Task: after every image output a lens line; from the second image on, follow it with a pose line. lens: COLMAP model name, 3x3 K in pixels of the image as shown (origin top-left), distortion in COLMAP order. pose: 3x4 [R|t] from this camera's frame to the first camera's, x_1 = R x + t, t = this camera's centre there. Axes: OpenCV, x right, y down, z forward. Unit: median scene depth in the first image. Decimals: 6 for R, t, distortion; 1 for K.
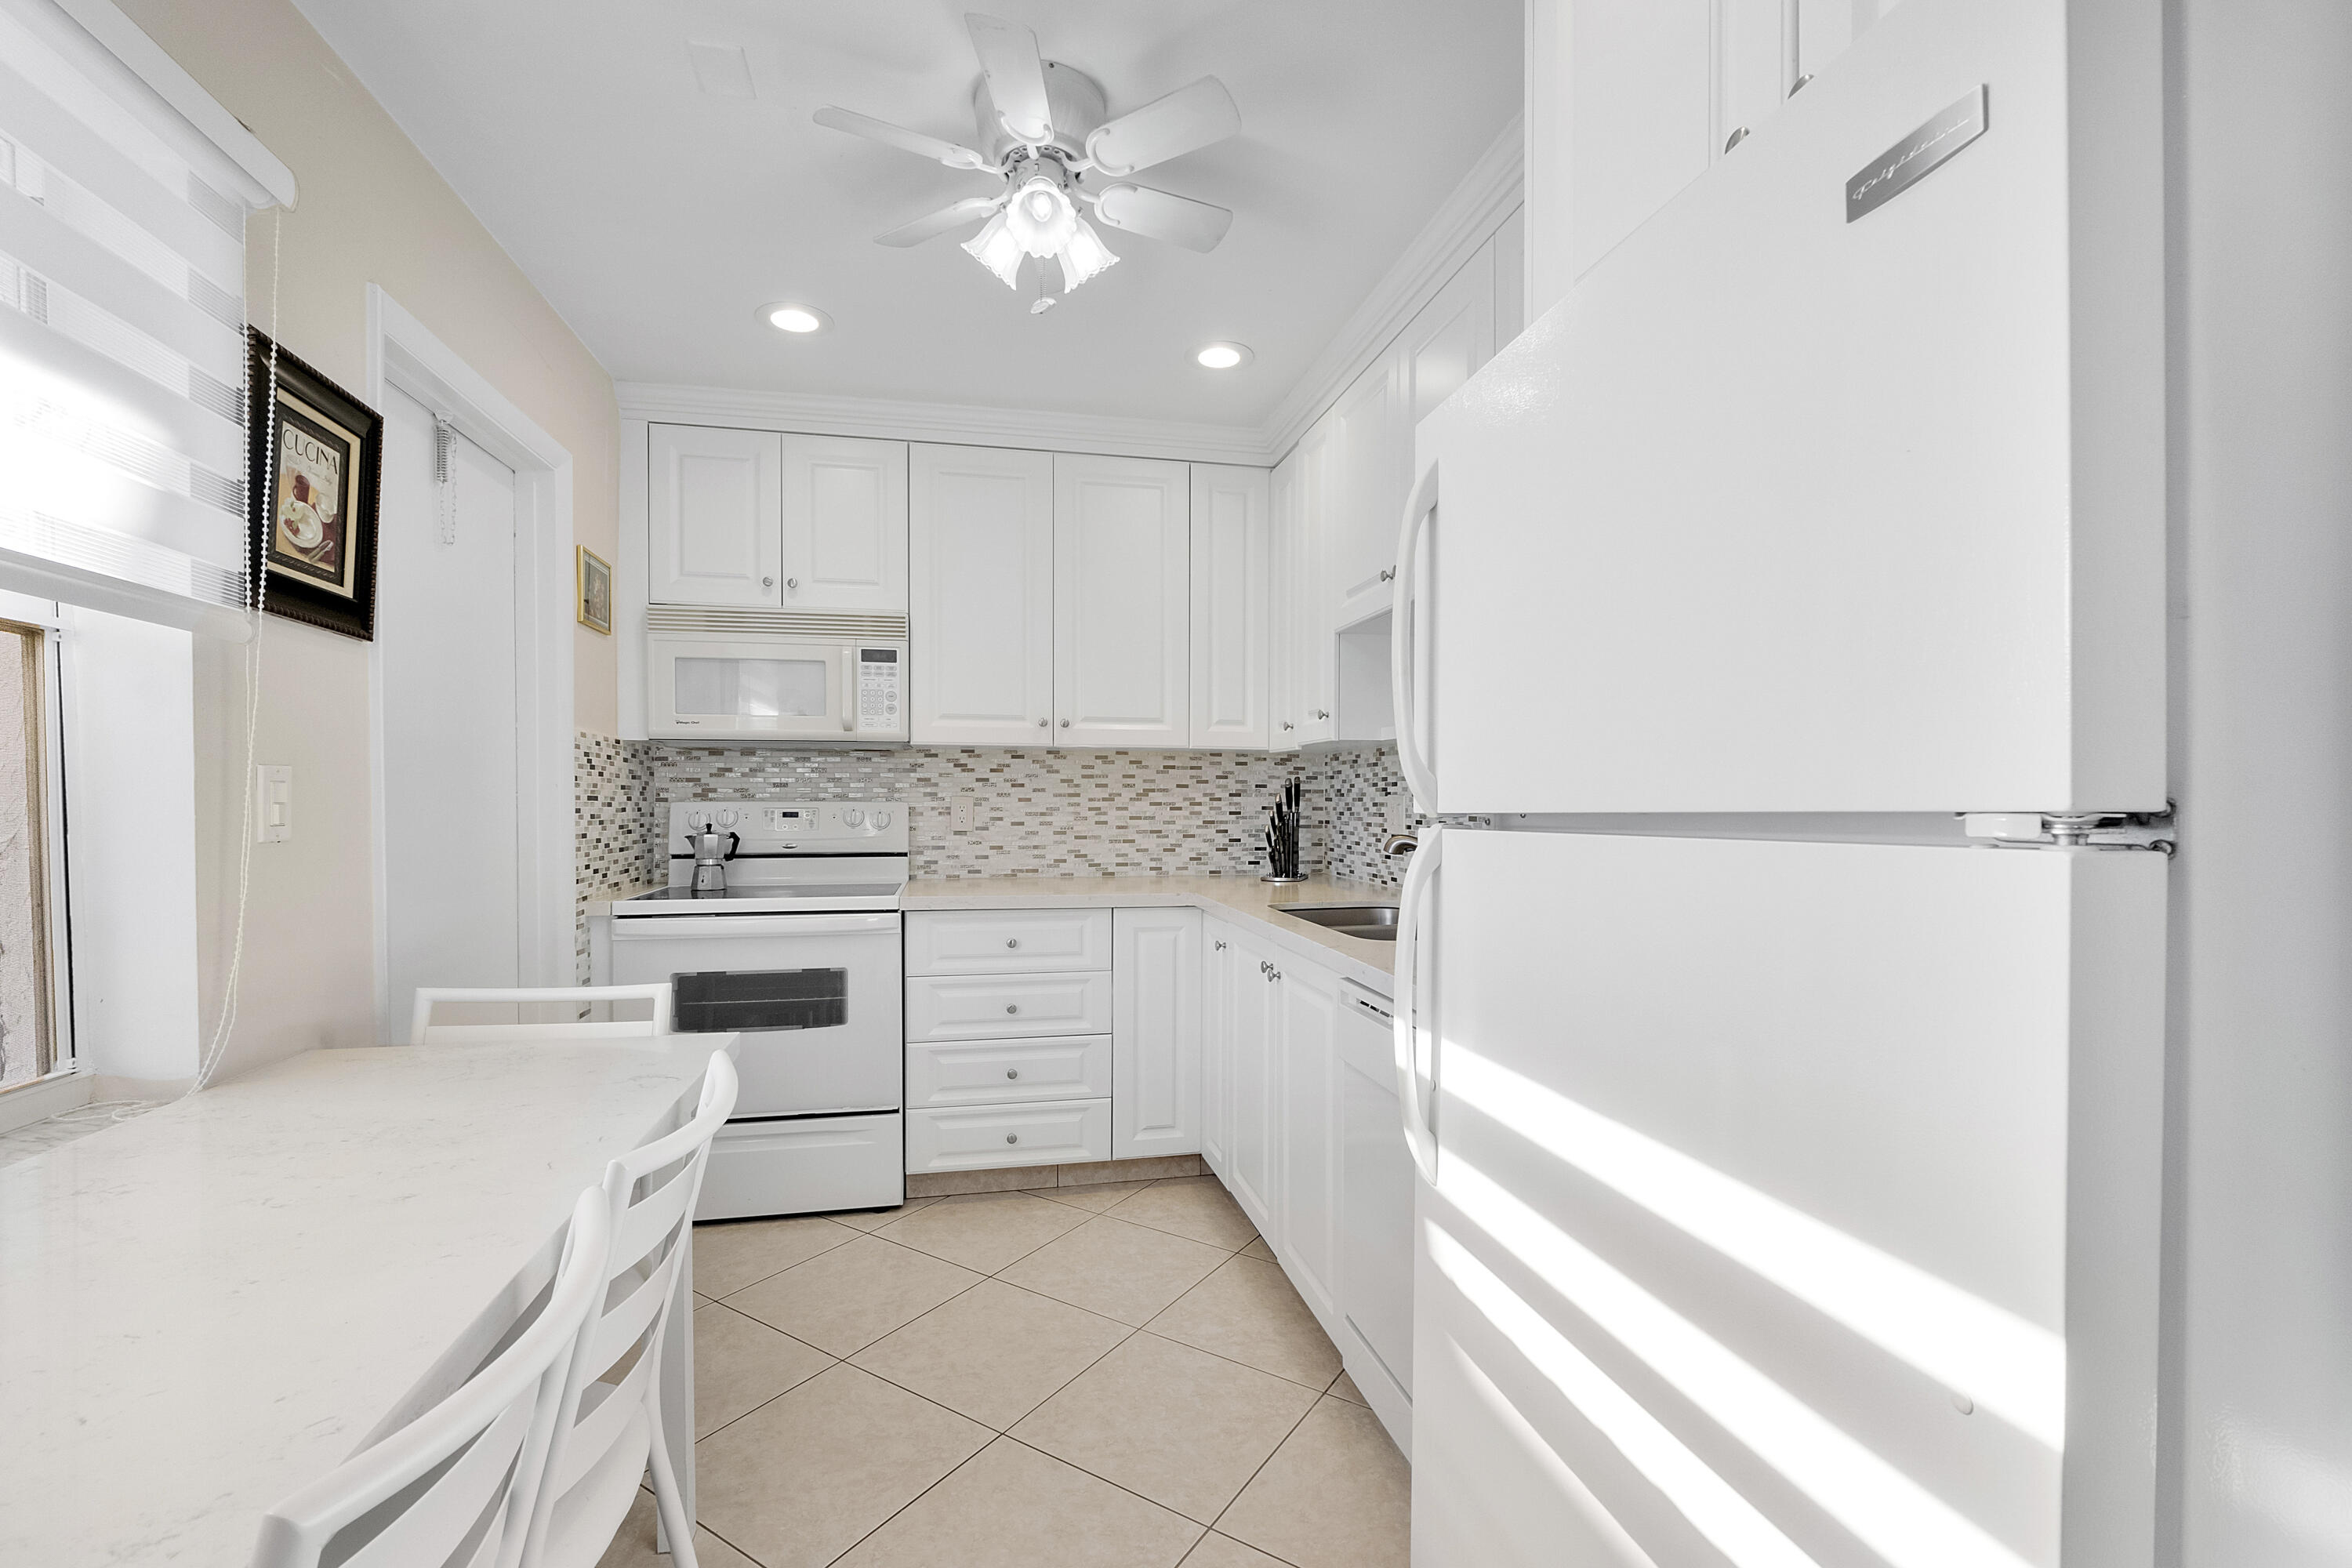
lens RADIAL K [[1010.7, 0, 1166.0], [0, 1010.7, 800.4], [0, 0, 1]] dist [-0.007771, -0.000221]
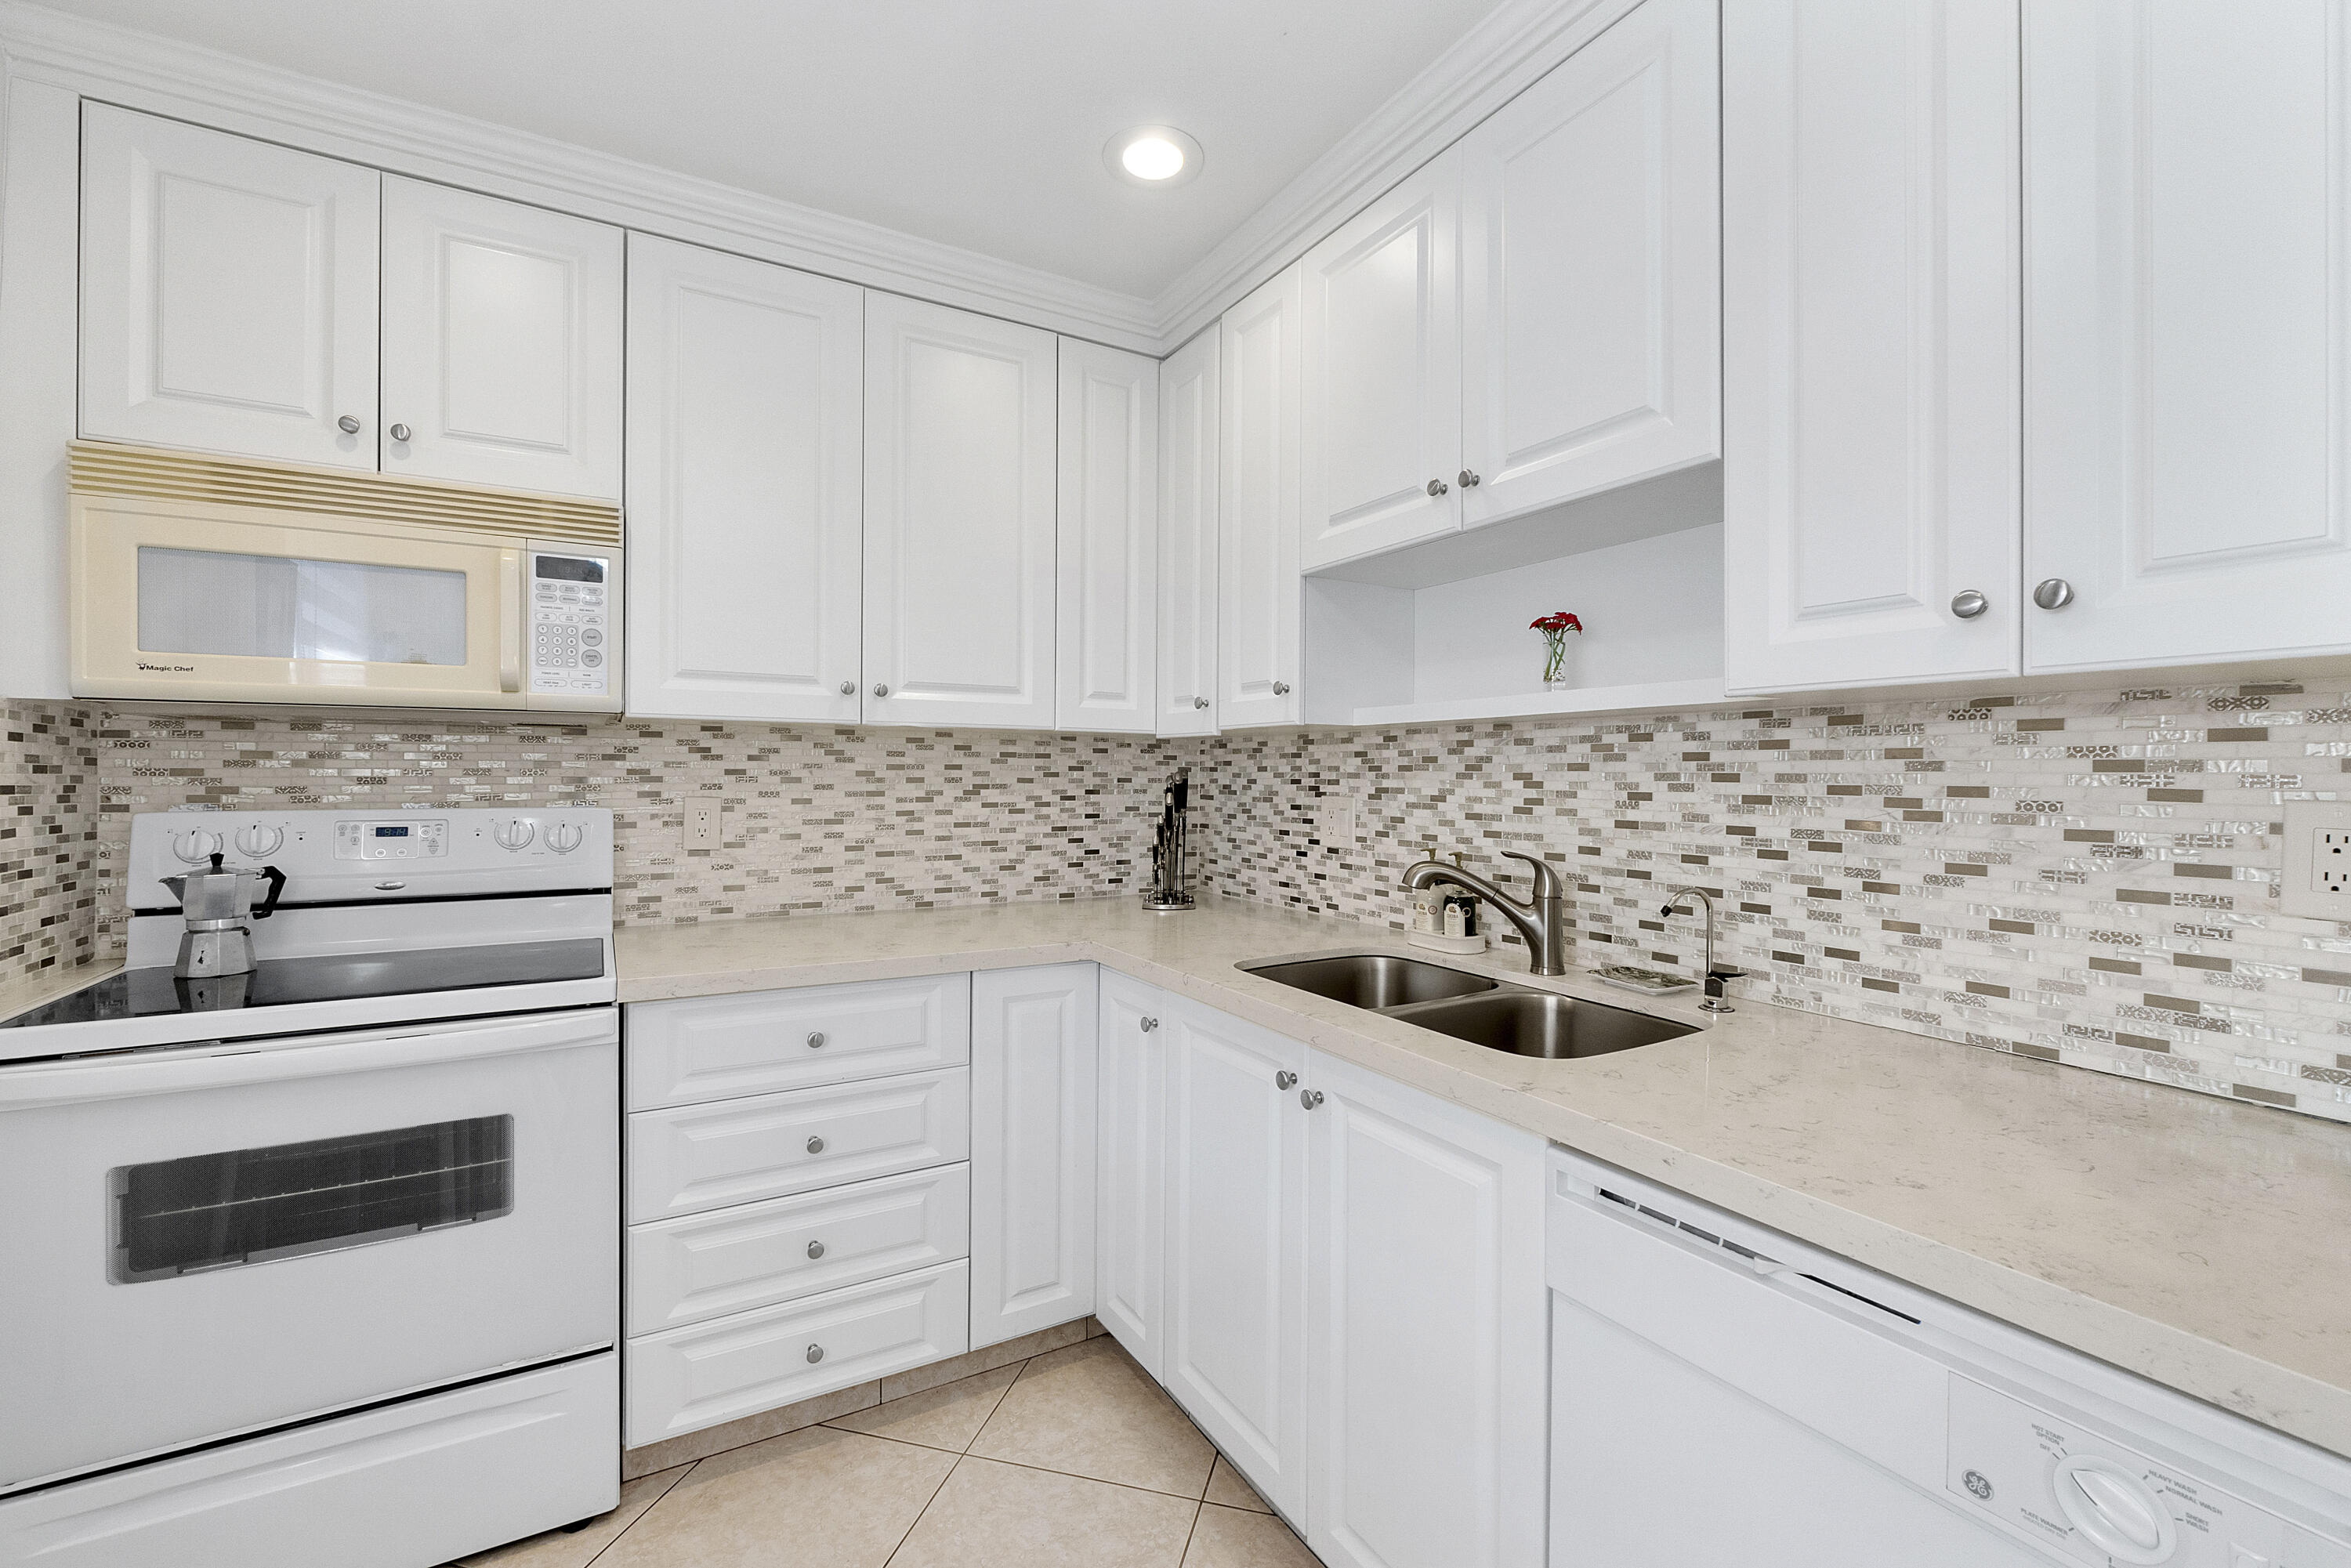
lens RADIAL K [[1010.2, 0, 1190.6], [0, 1010.2, 769.7], [0, 0, 1]] dist [-0.007771, -0.000221]
pose [[0.949247, 0.004599, 0.314499, -0.115913], [-0.002042, 0.999962, -0.008461, -0.018414], [-0.314526, 0.007390, 0.949220, 0.300636]]
